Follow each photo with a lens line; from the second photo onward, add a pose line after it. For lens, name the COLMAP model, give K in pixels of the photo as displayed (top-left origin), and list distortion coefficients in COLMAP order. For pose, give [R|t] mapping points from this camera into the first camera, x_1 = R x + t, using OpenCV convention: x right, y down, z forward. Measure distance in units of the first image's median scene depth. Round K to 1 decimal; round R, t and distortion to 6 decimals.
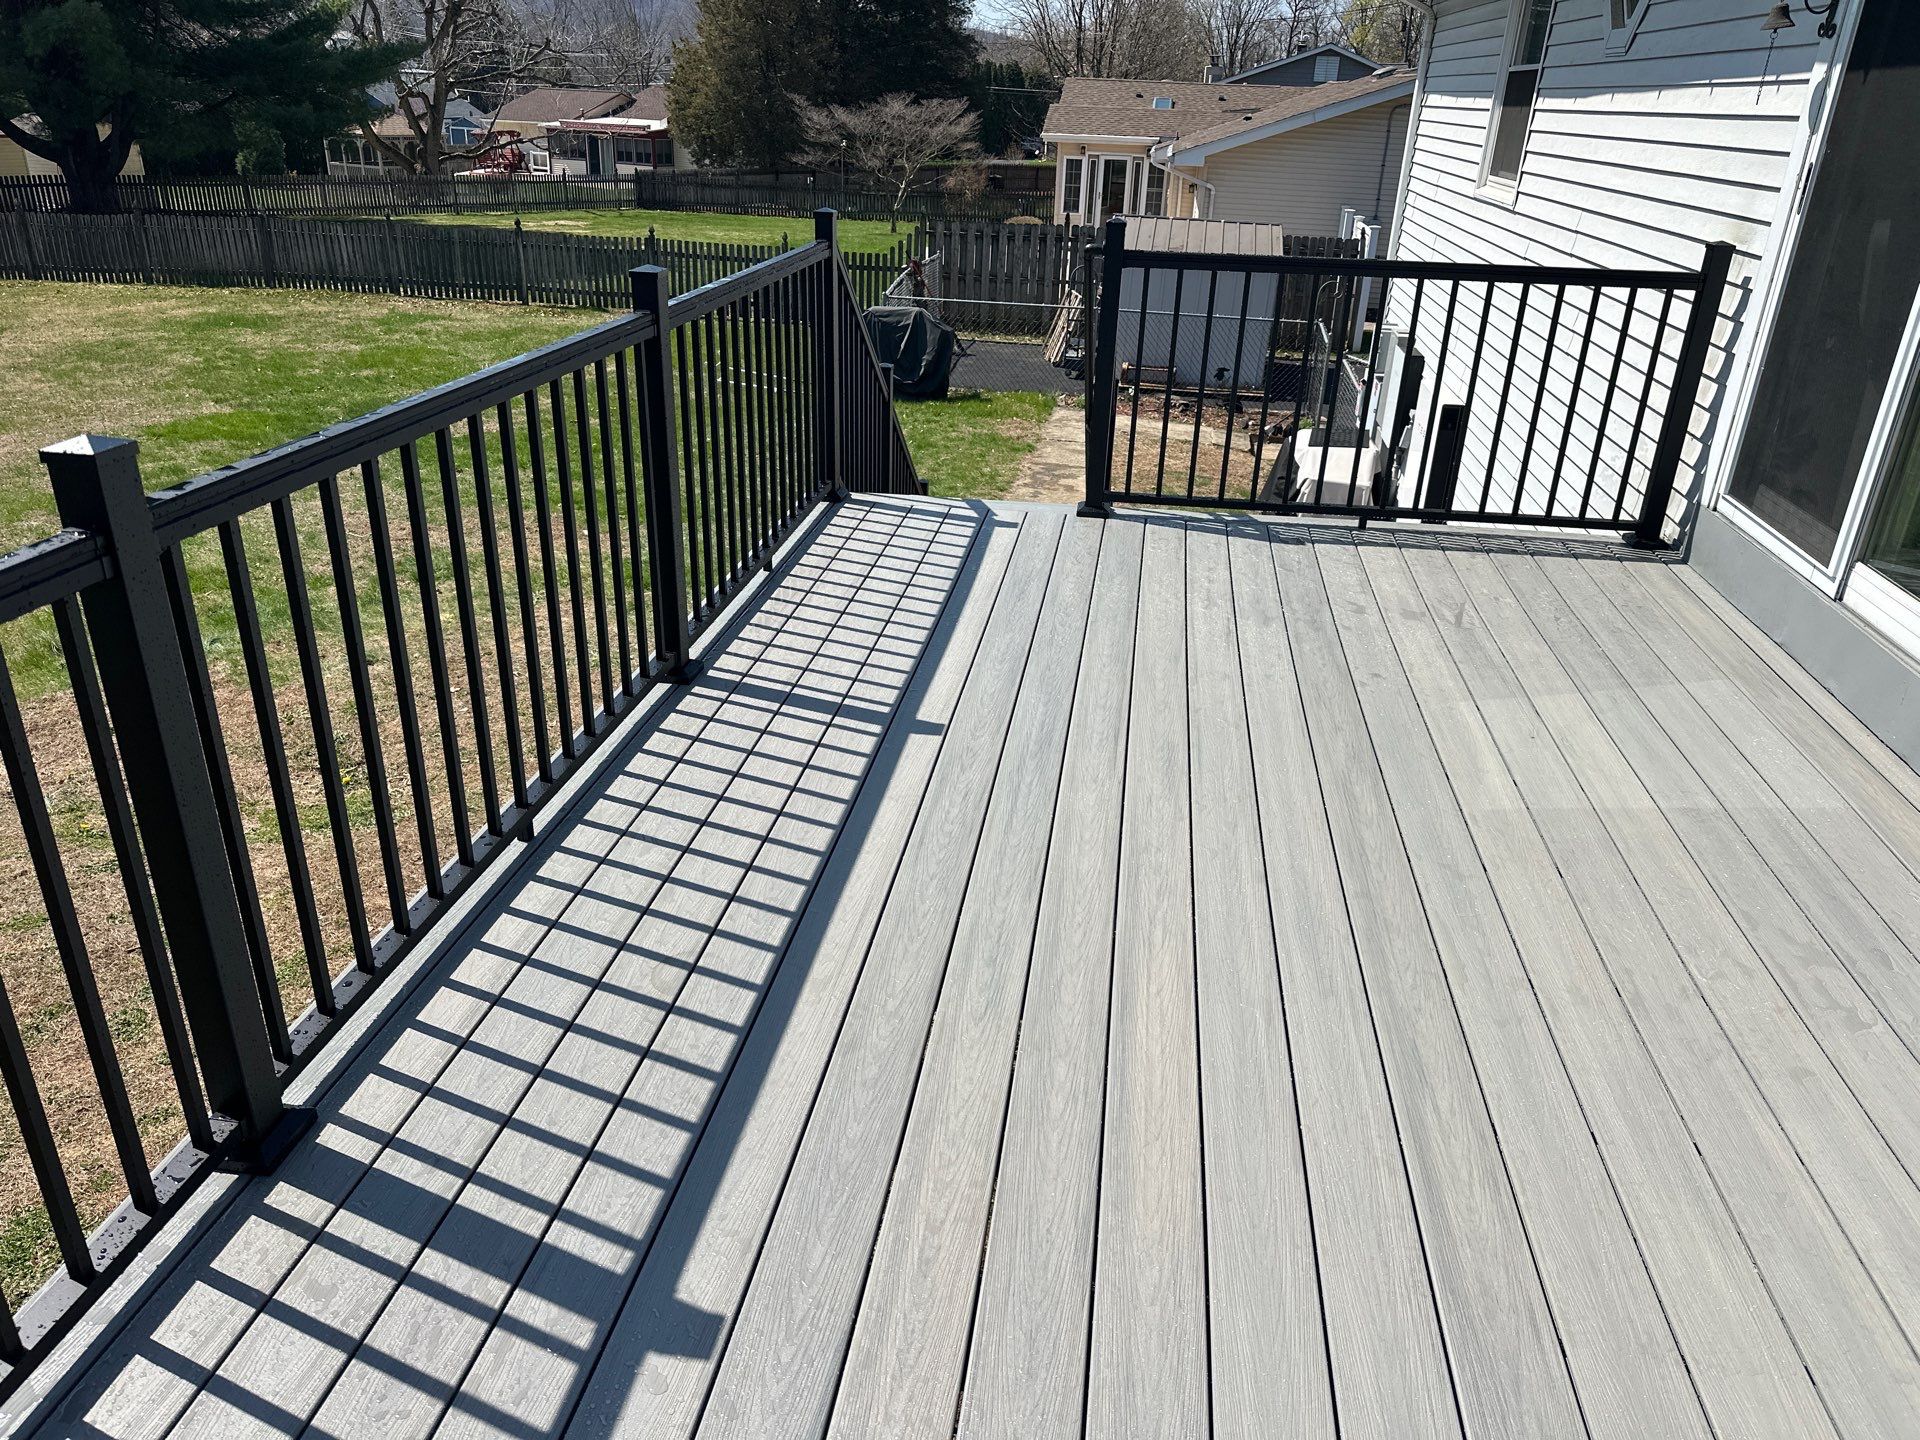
lens RADIAL K [[1344.5, 0, 972.4], [0, 1344.5, 725.2], [0, 0, 1]] dist [0.038356, -0.042253]
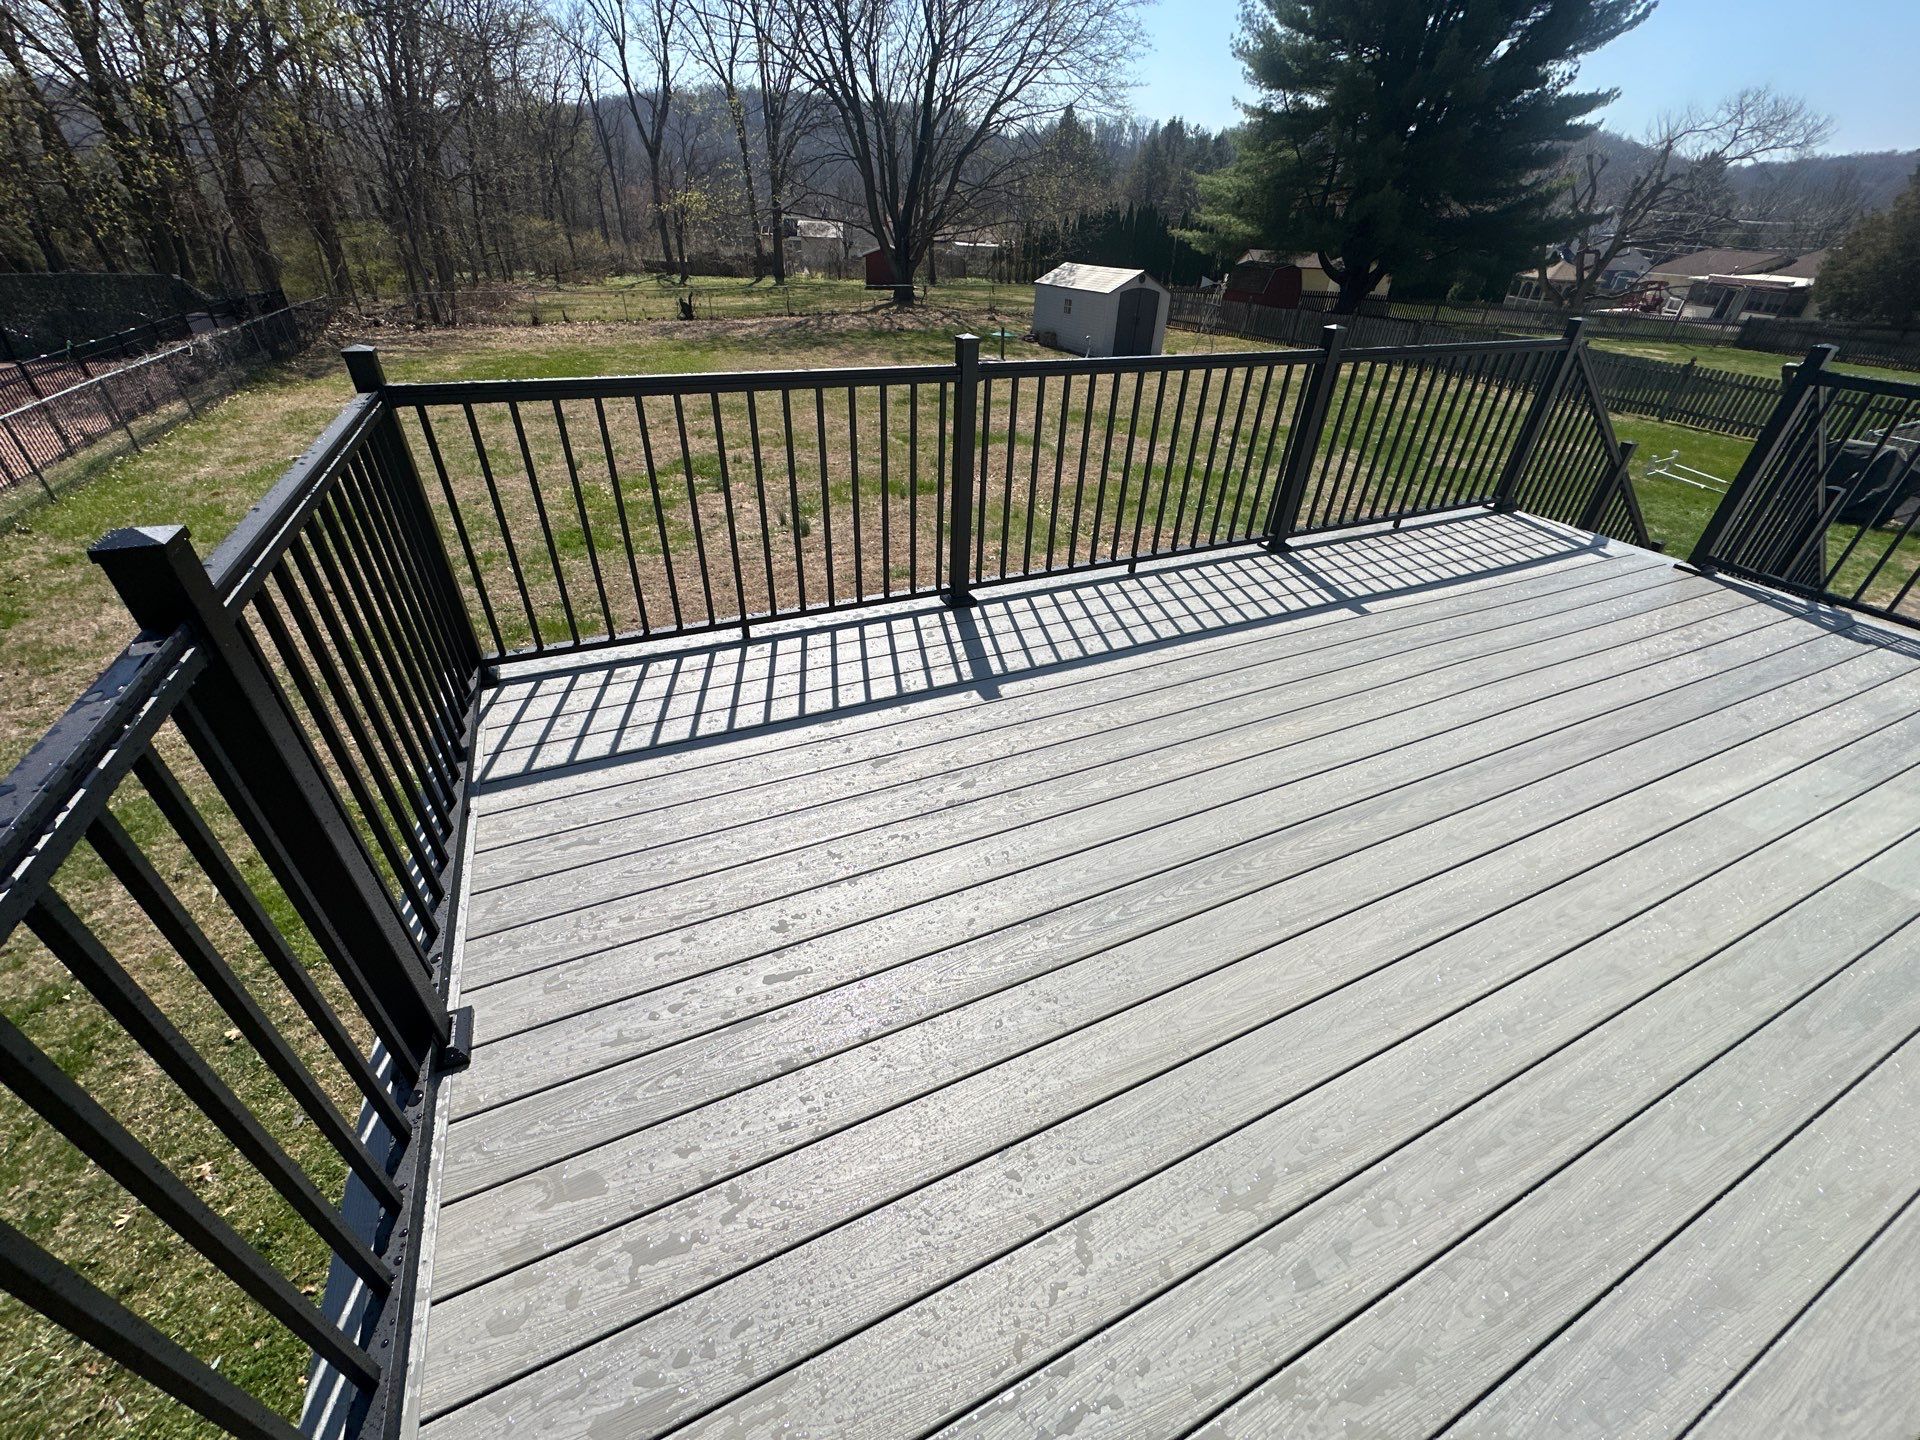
lens RADIAL K [[760.5, 0, 965.6], [0, 760.5, 720.7], [0, 0, 1]] dist [-0.004256, 0.000210]
pose [[0.547489, 0.452817, -0.703714, 0.083915], [-0.365488, 0.885889, 0.285691, 0.006543], [0.752778, 0.100786, 0.650514, -0.004021]]
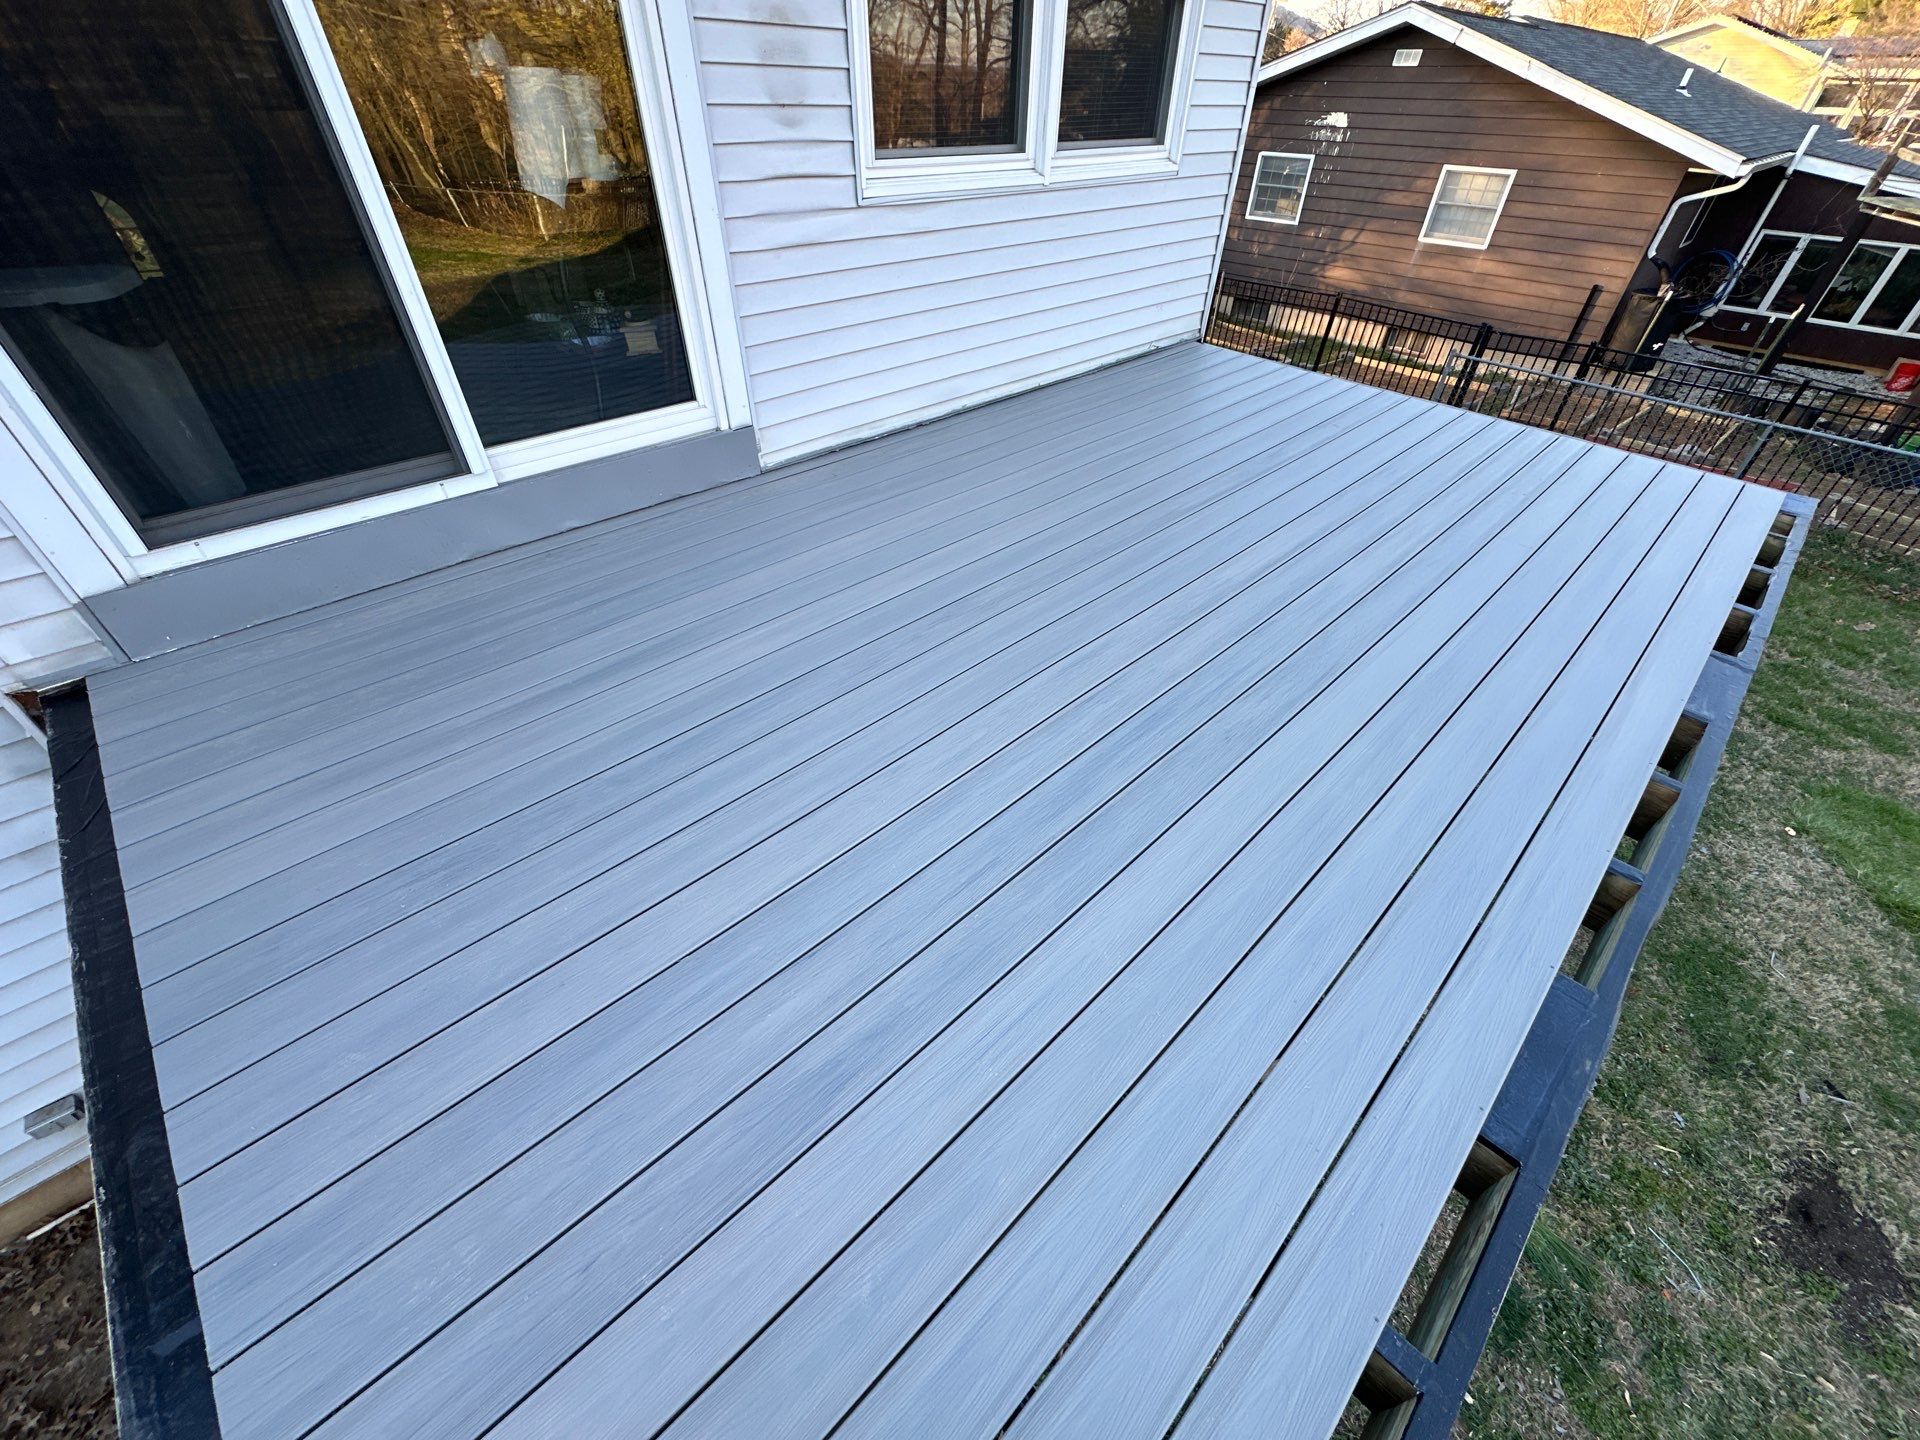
lens RADIAL K [[760.5, 0, 960.8], [0, 760.5, 716.4], [0, 0, 1]] dist [-0.004256, 0.000210]
pose [[-0.782697, -0.432390, 0.447687, -0.018261], [0.222877, 0.476879, 0.850243, -0.101414], [-0.581129, 0.765262, -0.276882, 0.230720]]
